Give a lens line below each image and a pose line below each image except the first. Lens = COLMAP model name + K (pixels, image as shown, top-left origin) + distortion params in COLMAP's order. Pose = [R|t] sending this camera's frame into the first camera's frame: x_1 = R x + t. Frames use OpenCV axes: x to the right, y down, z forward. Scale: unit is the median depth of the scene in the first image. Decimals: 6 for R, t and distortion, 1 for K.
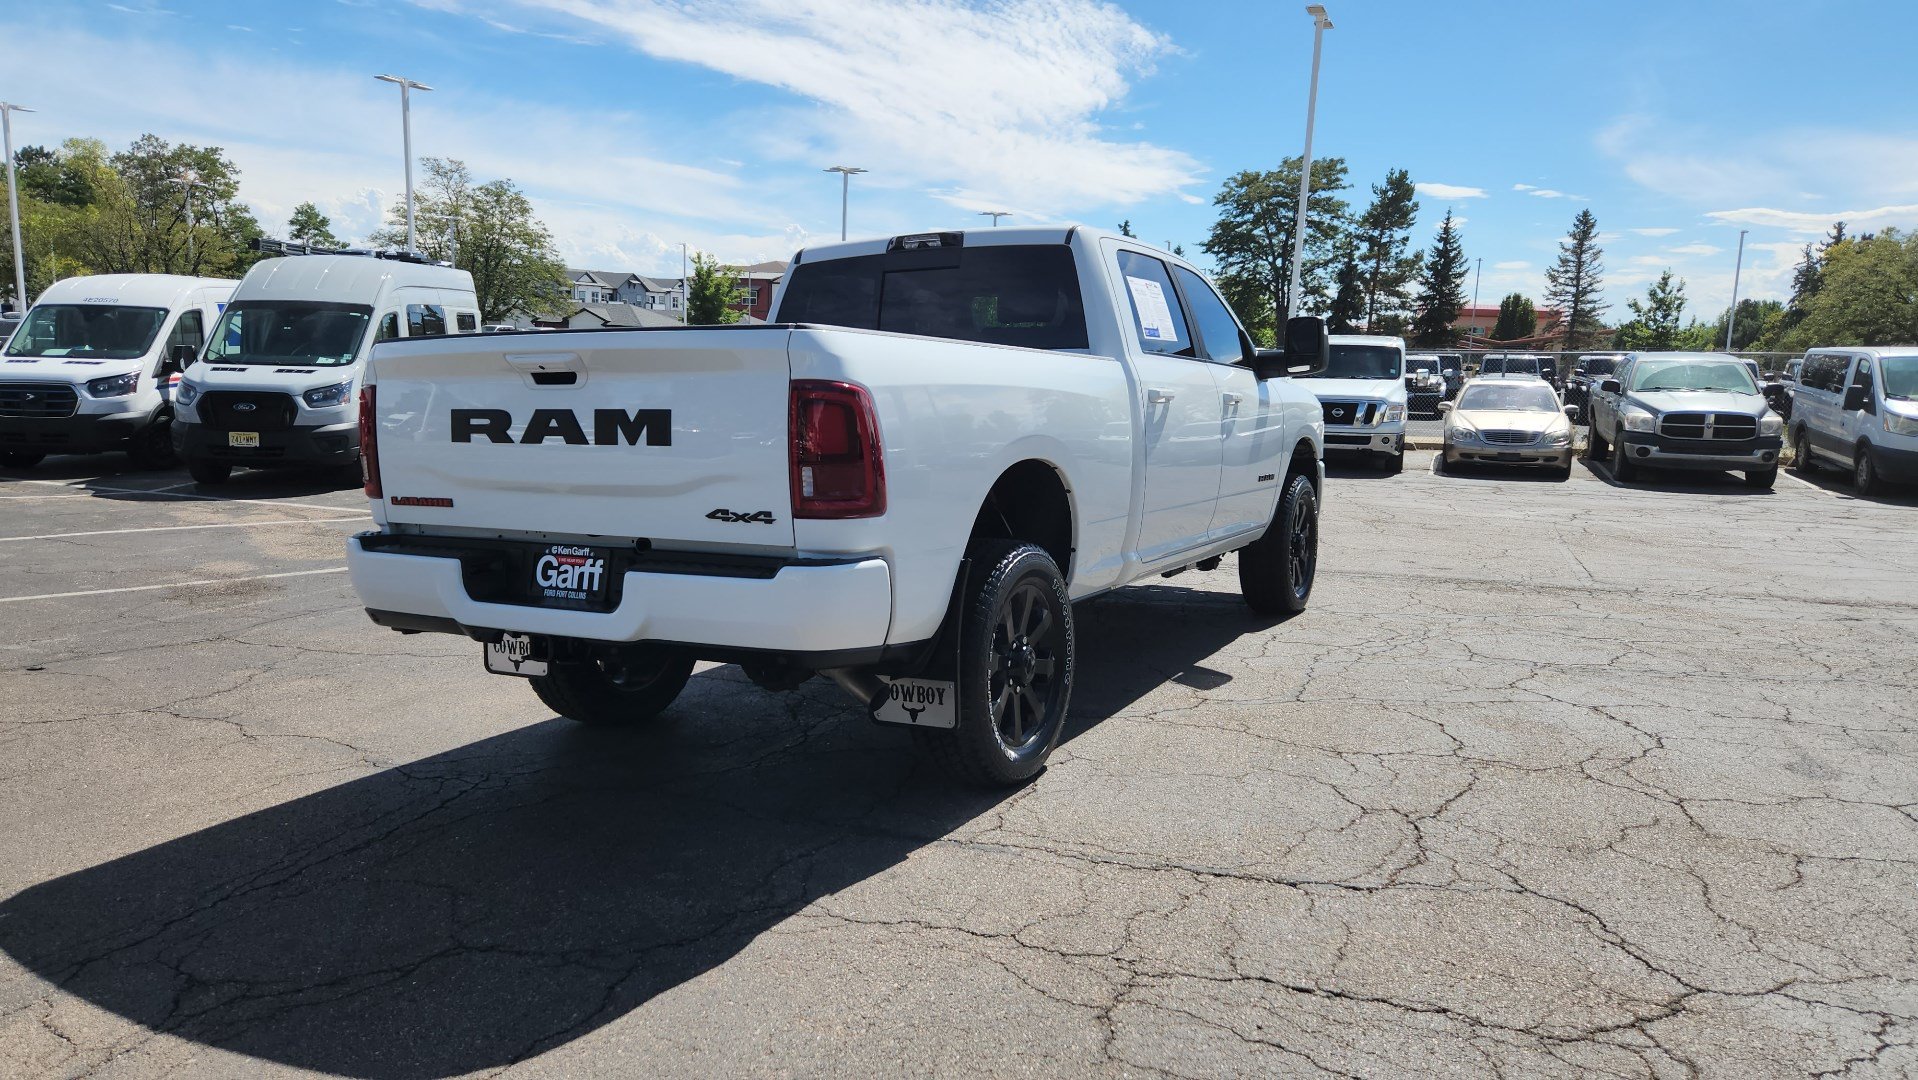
lens RADIAL K [[1277.4, 0, 930.6], [0, 1277.4, 548.6], [0, 0, 1]] dist [0.066616, -0.050824]
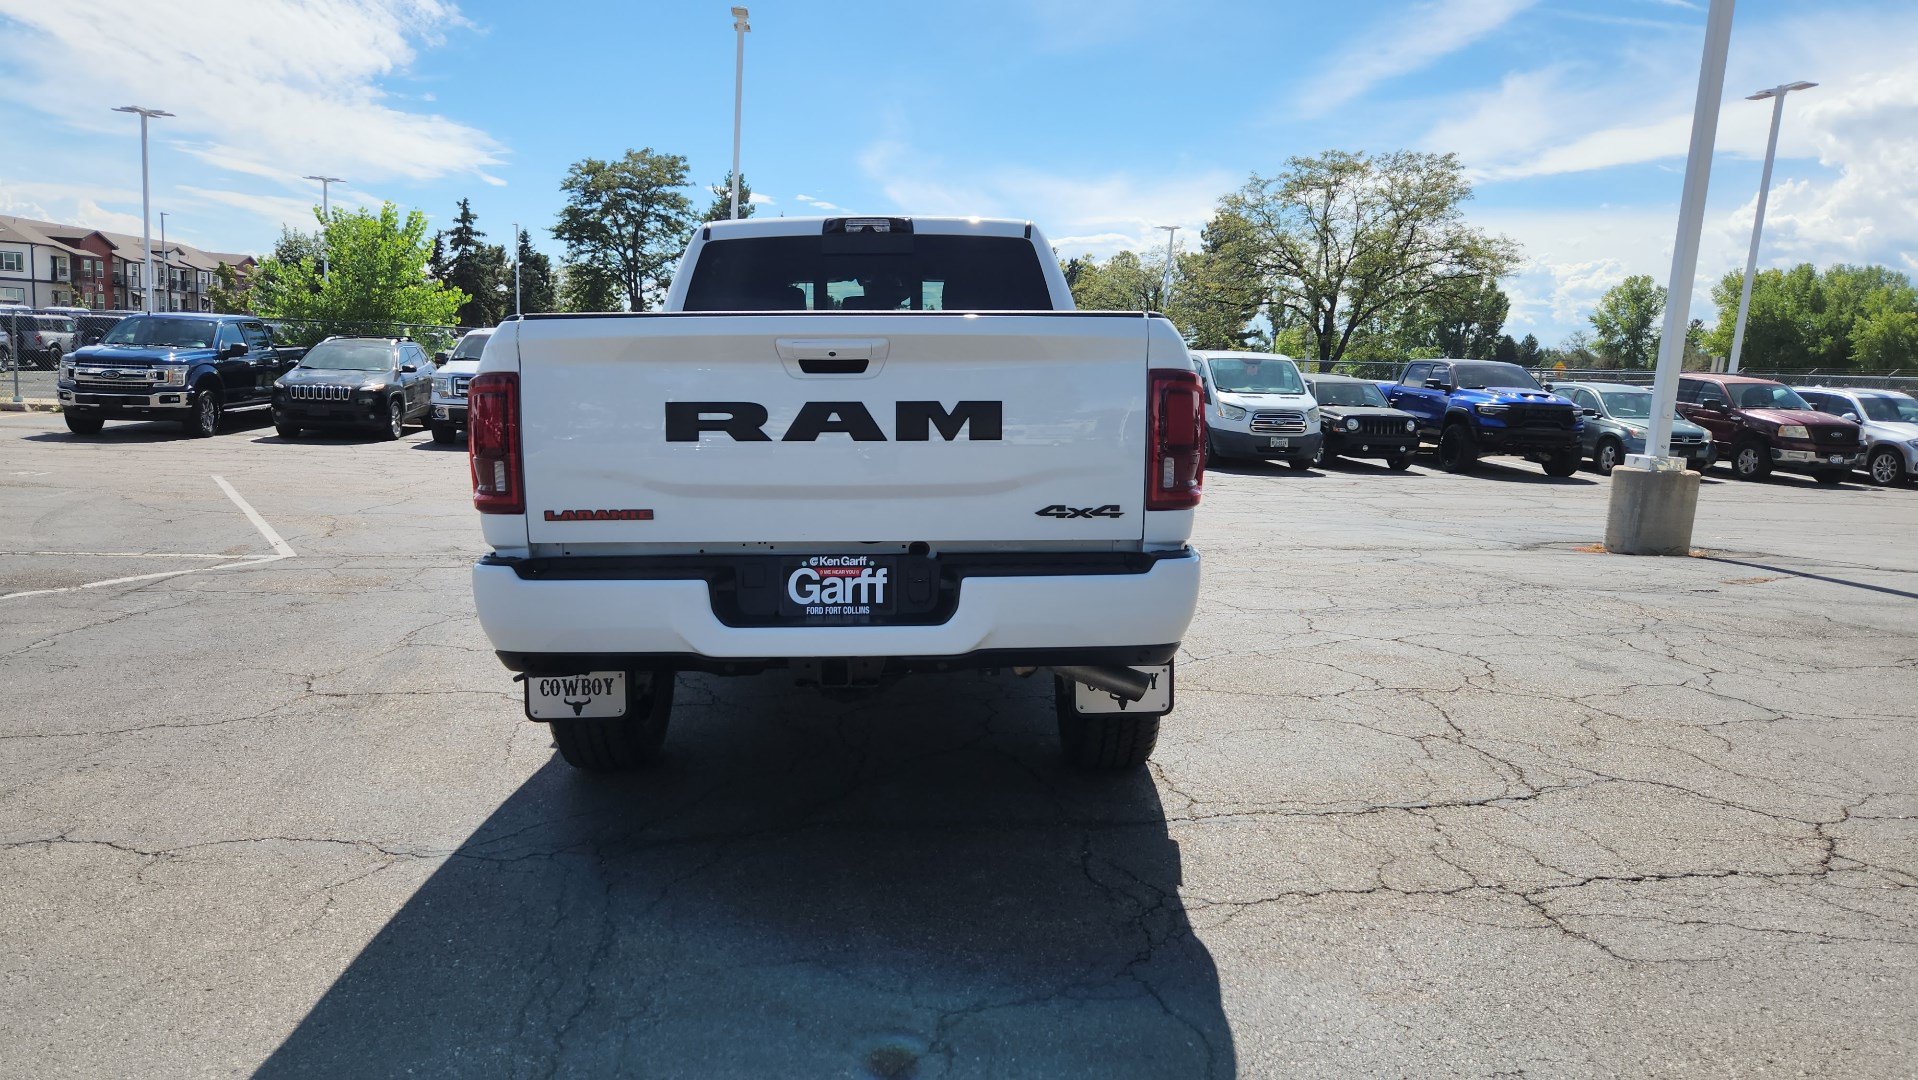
lens RADIAL K [[1275.5, 0, 915.9], [0, 1275.5, 540.0], [0, 0, 1]] dist [0.084477, -0.066288]
pose [[0.876566, -0.055269, 0.478097, -0.437930], [0.054479, 0.998394, 0.015533, -0.015814], [-0.478188, 0.012431, 0.878170, 0.134485]]
